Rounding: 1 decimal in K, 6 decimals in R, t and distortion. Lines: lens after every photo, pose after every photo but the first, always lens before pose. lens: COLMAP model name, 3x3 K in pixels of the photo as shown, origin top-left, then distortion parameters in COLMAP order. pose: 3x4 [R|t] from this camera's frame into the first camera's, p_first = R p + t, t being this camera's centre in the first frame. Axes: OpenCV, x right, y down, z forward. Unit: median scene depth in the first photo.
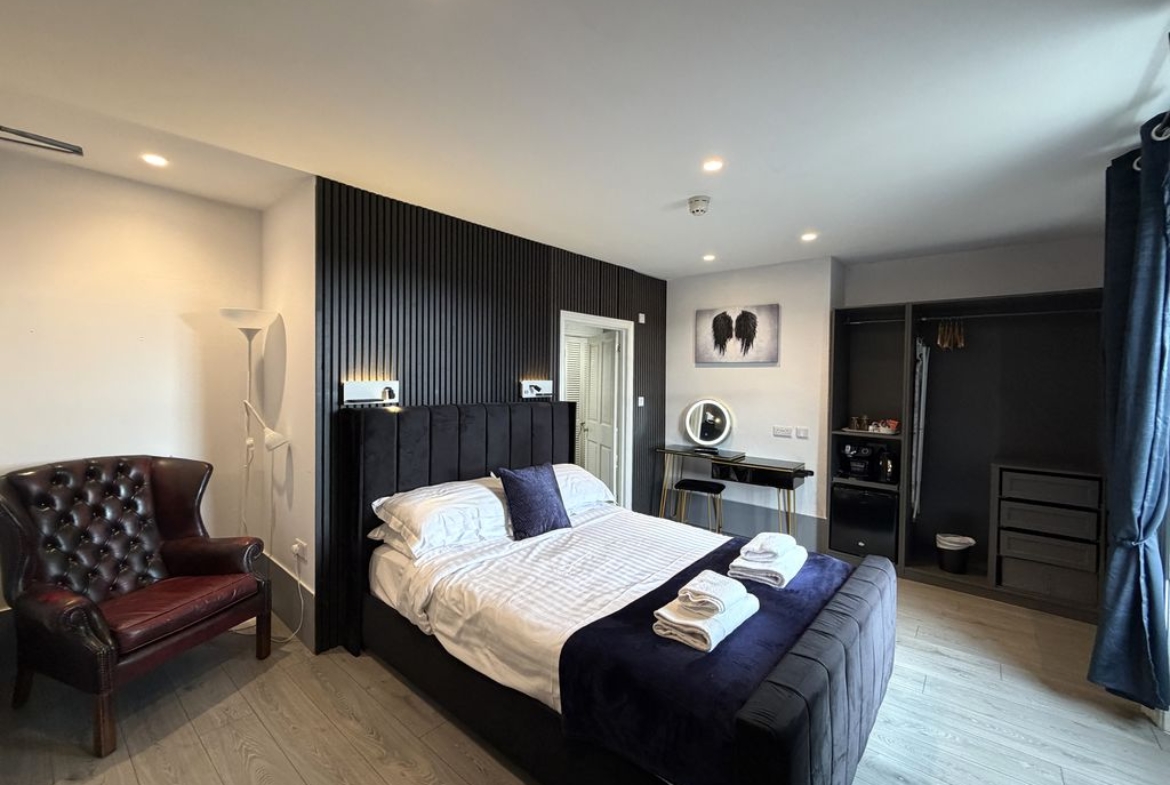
lens RADIAL K [[475.8, 0, 546.8], [0, 475.8, 383.4], [0, 0, 1]] dist [-0.001764, 0.000170]
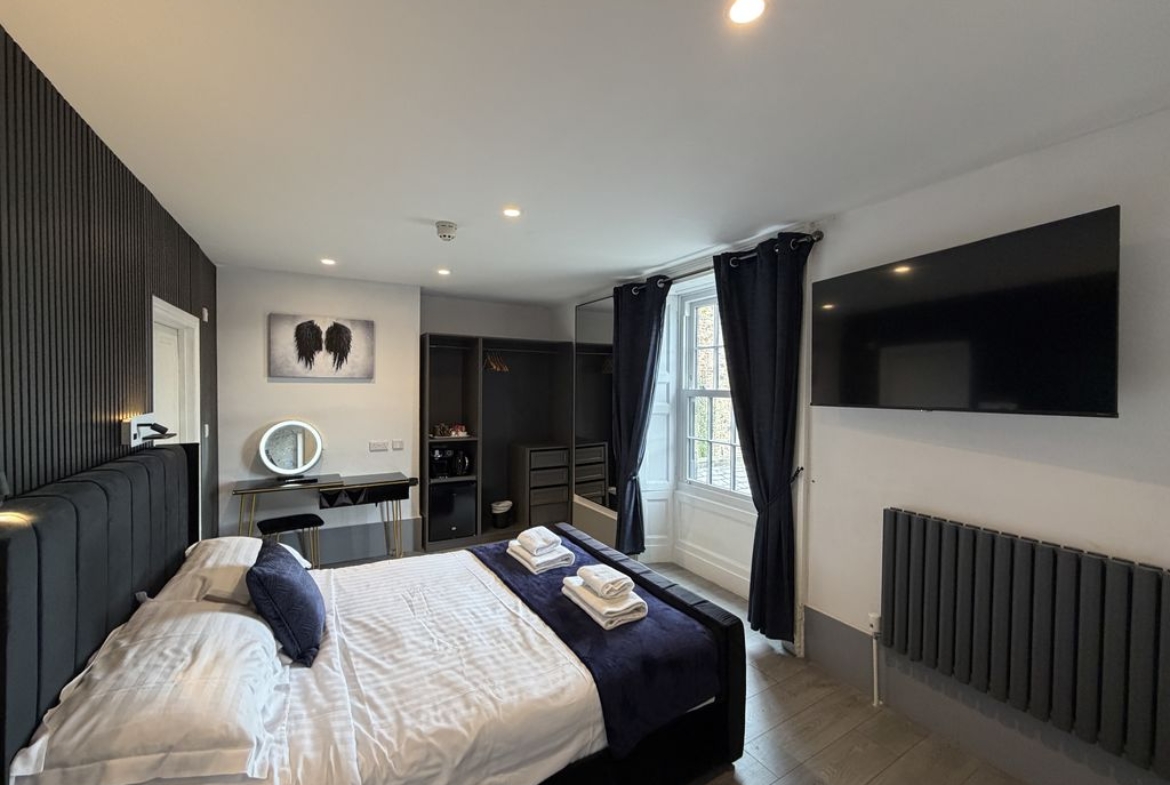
lens RADIAL K [[475.8, 0, 579.9], [0, 475.8, 389.0], [0, 0, 1]] dist [-0.001764, 0.000170]
pose [[0.306737, -0.019092, 0.951603, -0.369180], [0.008725, 0.999813, 0.017247, -0.037977], [-0.951754, 0.003012, 0.306847, 0.286021]]
